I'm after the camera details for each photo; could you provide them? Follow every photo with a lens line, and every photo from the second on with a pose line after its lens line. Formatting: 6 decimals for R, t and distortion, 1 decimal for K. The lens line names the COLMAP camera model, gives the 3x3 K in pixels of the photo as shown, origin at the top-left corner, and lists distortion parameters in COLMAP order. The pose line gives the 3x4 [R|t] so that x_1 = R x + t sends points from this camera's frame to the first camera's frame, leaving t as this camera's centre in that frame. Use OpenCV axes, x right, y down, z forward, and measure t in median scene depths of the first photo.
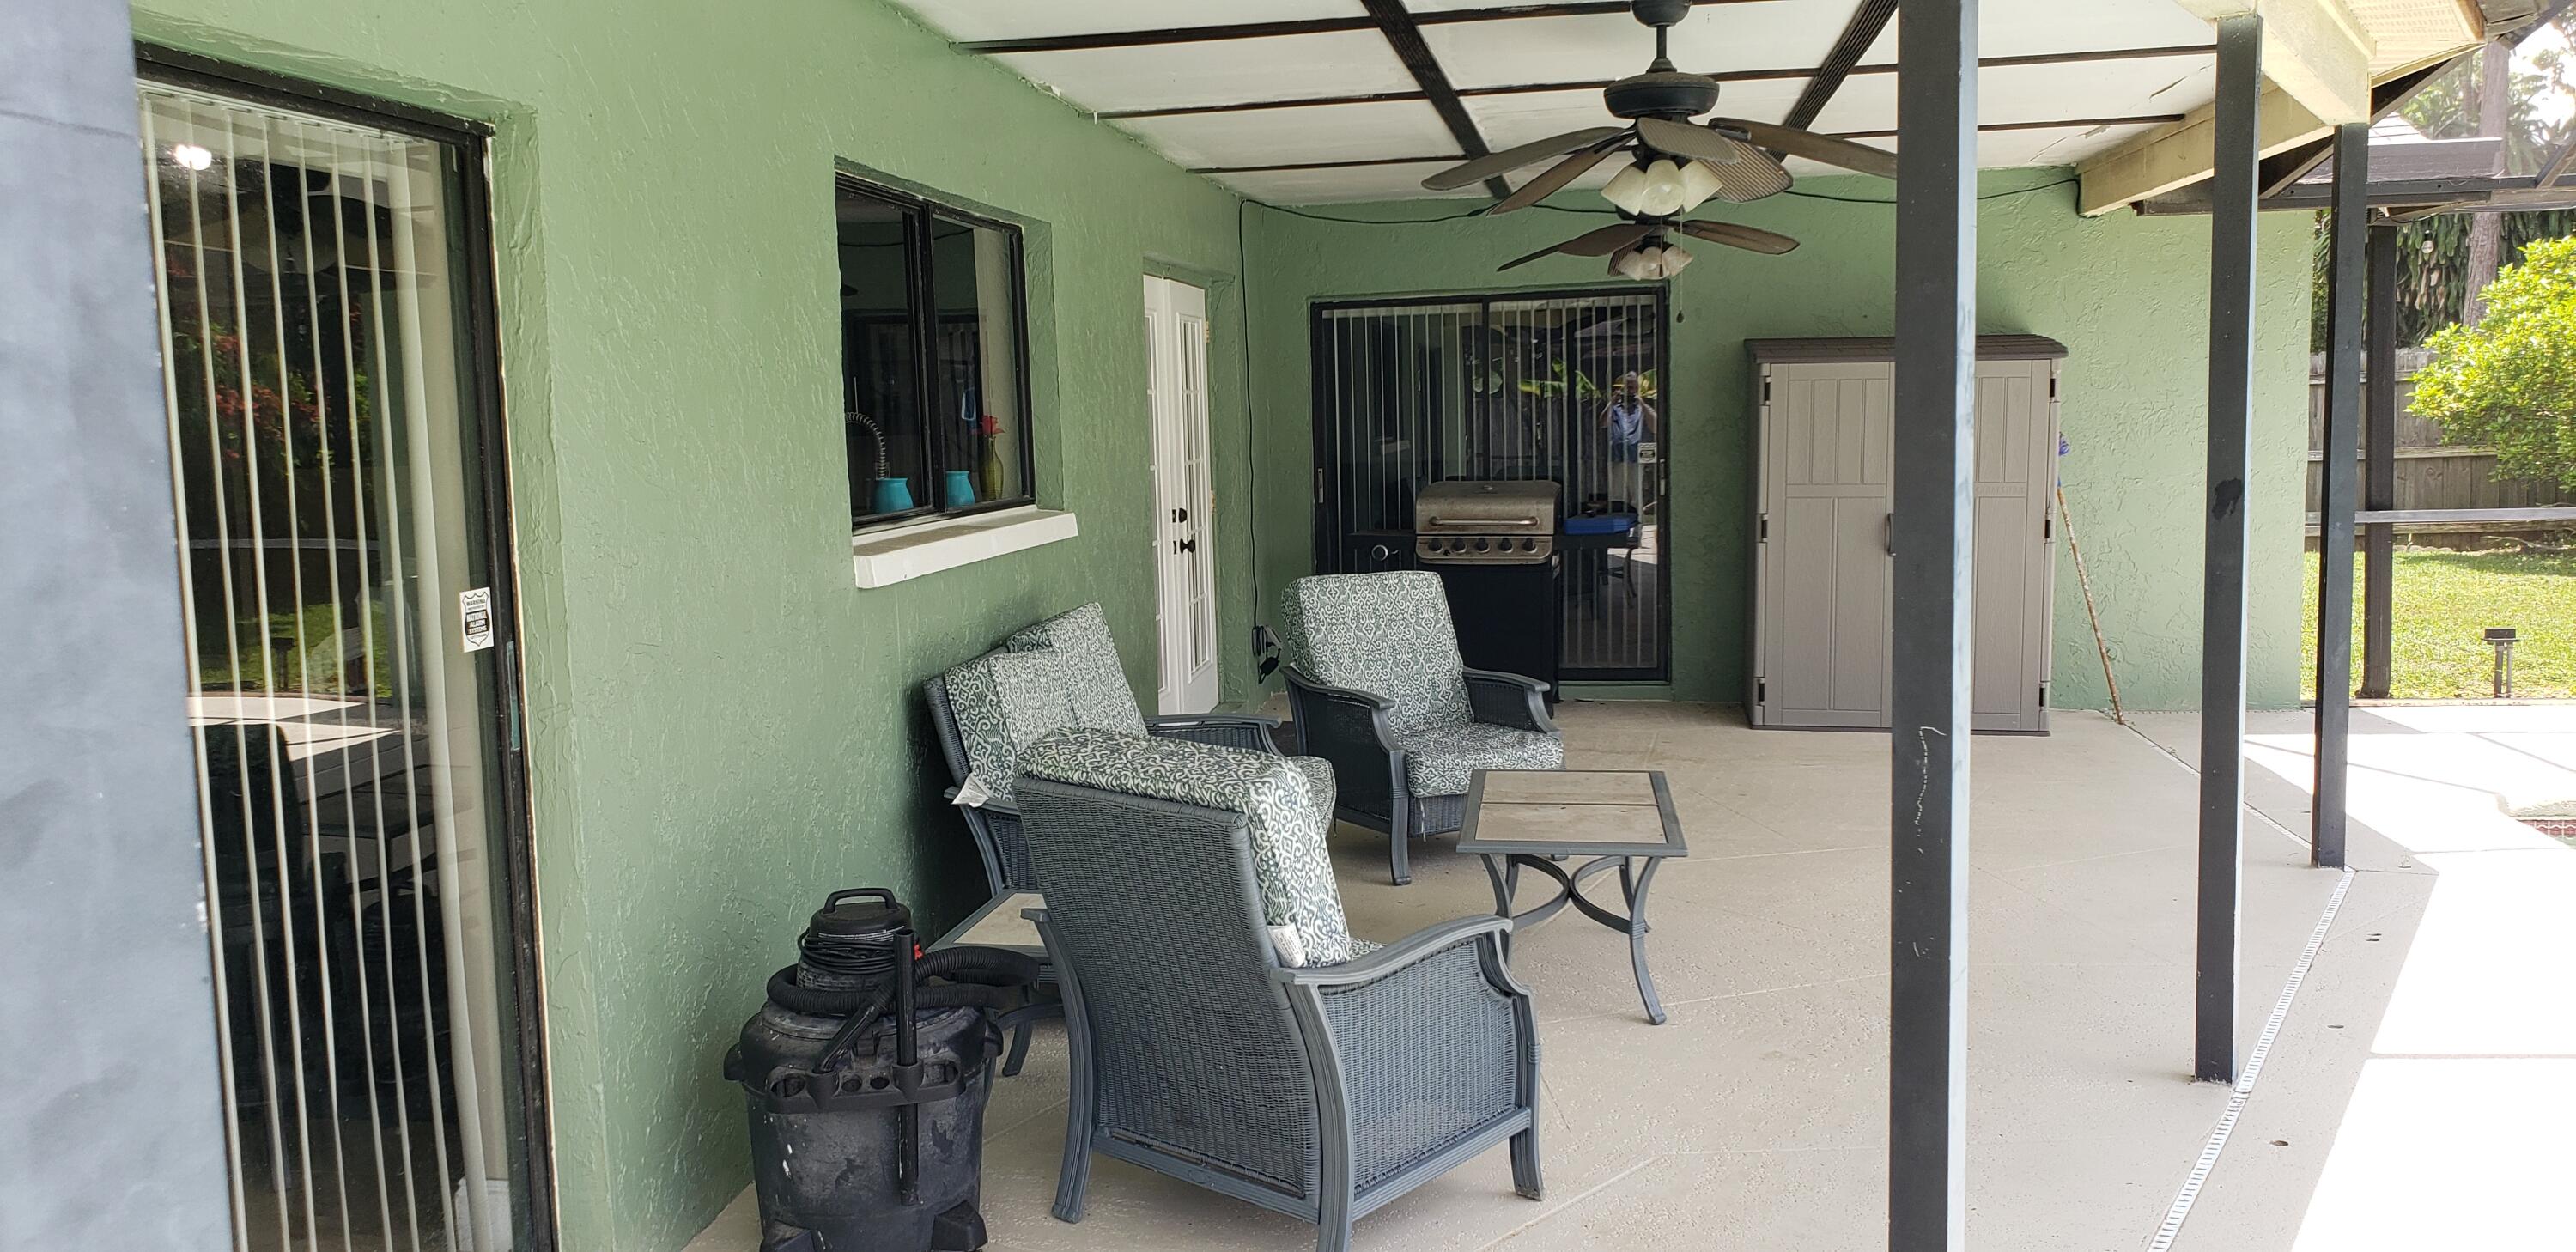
lens RADIAL K [[2007.5, 0, 1272.1], [0, 2007.5, 572.9], [0, 0, 1]] dist [0.091039, -0.121141]
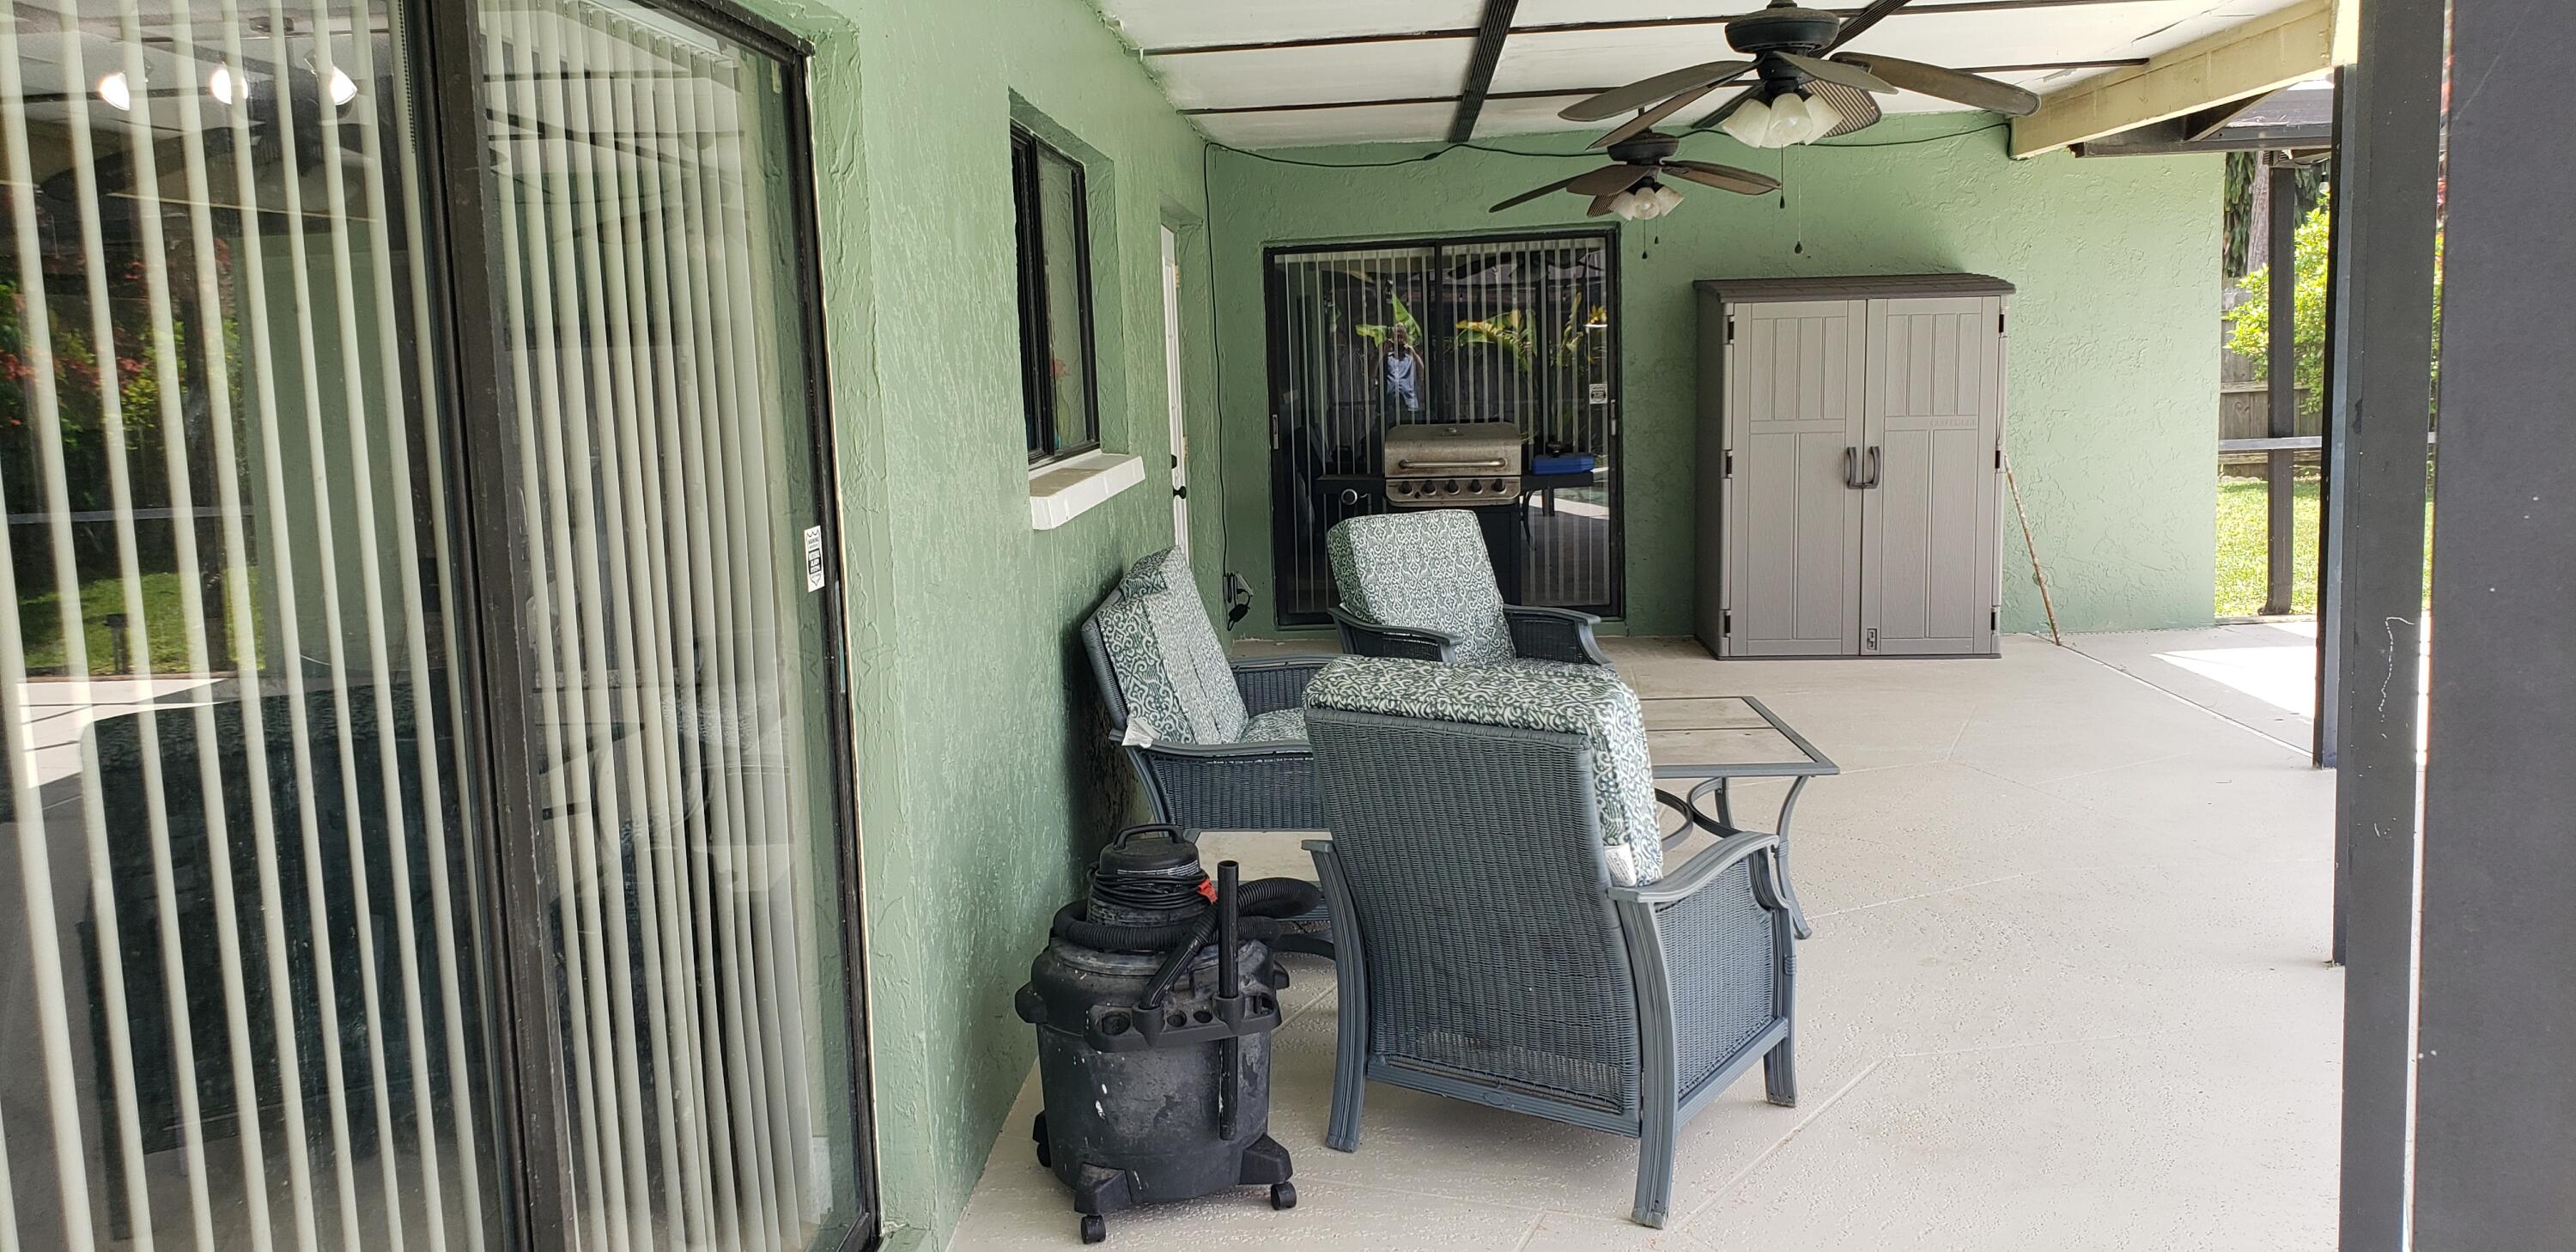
lens RADIAL K [[2007.5, 0, 1278.0], [0, 2007.5, 570.8], [0, 0, 1]] dist [0.091039, -0.121141]
pose [[0.993322, -0.023166, 0.113028, -0.169975], [0.020792, 0.999539, 0.022137, 0.007333], [-0.113489, -0.019639, 0.993345, 0.010717]]
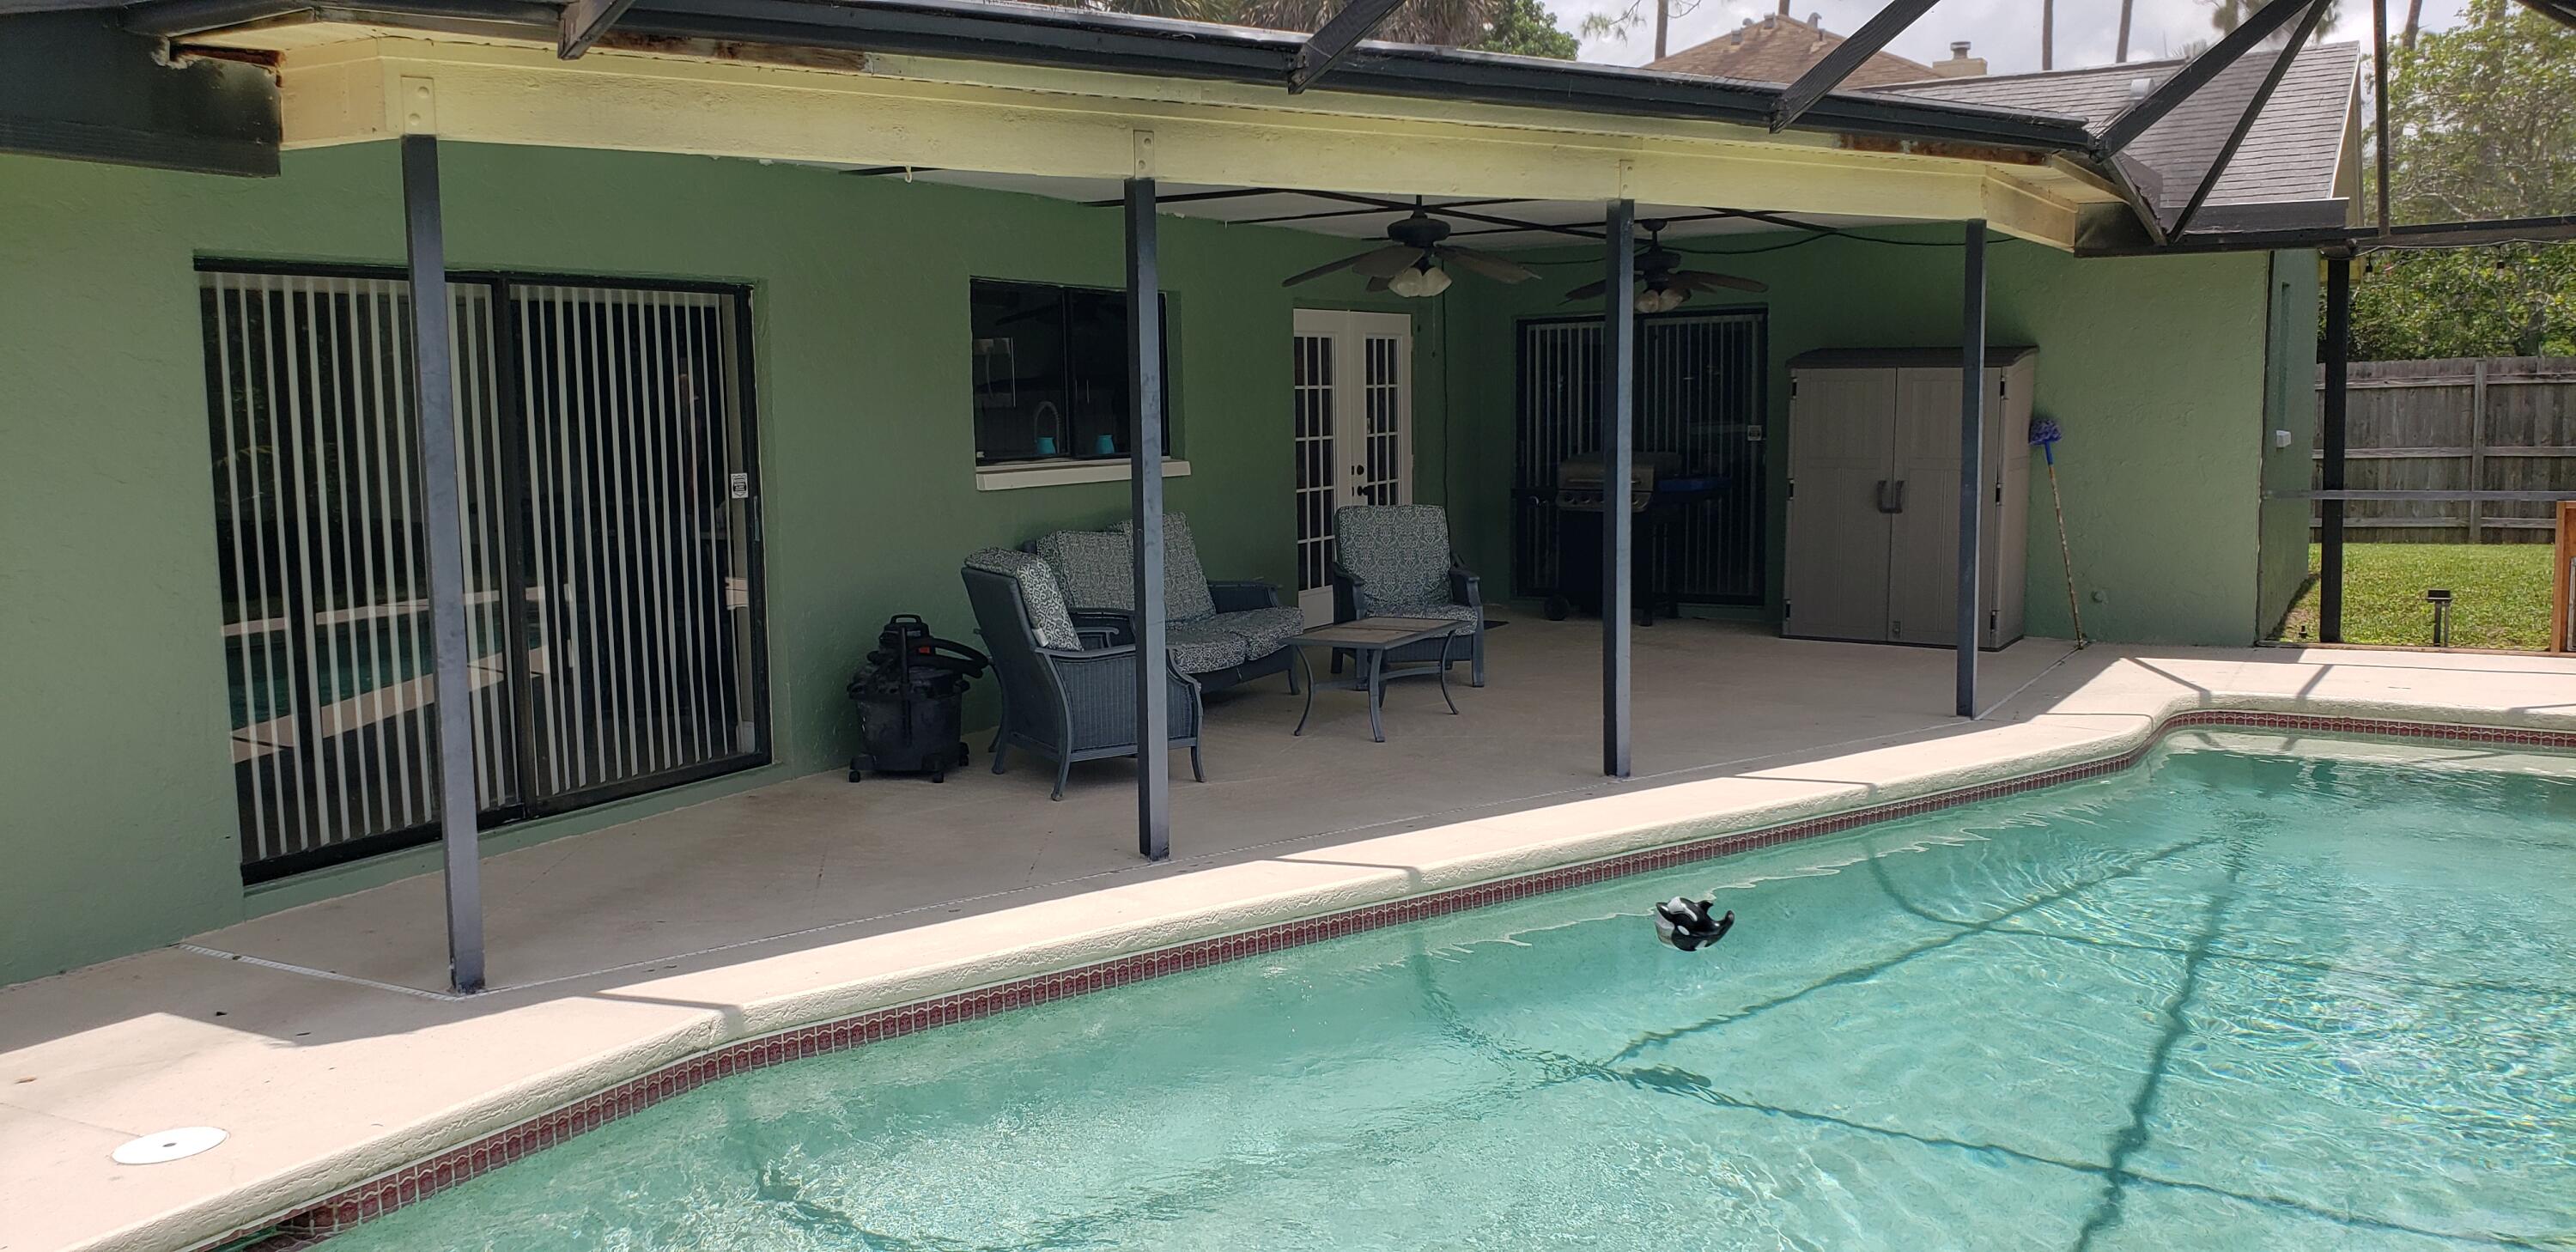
lens RADIAL K [[2007.5, 0, 1289.3], [0, 2007.5, 611.1], [0, 0, 1]] dist [0.091039, -0.121141]
pose [[0.939922, 0.047199, -0.338111, 0.655632], [-0.036979, 0.998645, 0.036608, 0.036888], [0.339381, -0.021906, 0.940394, -0.666363]]
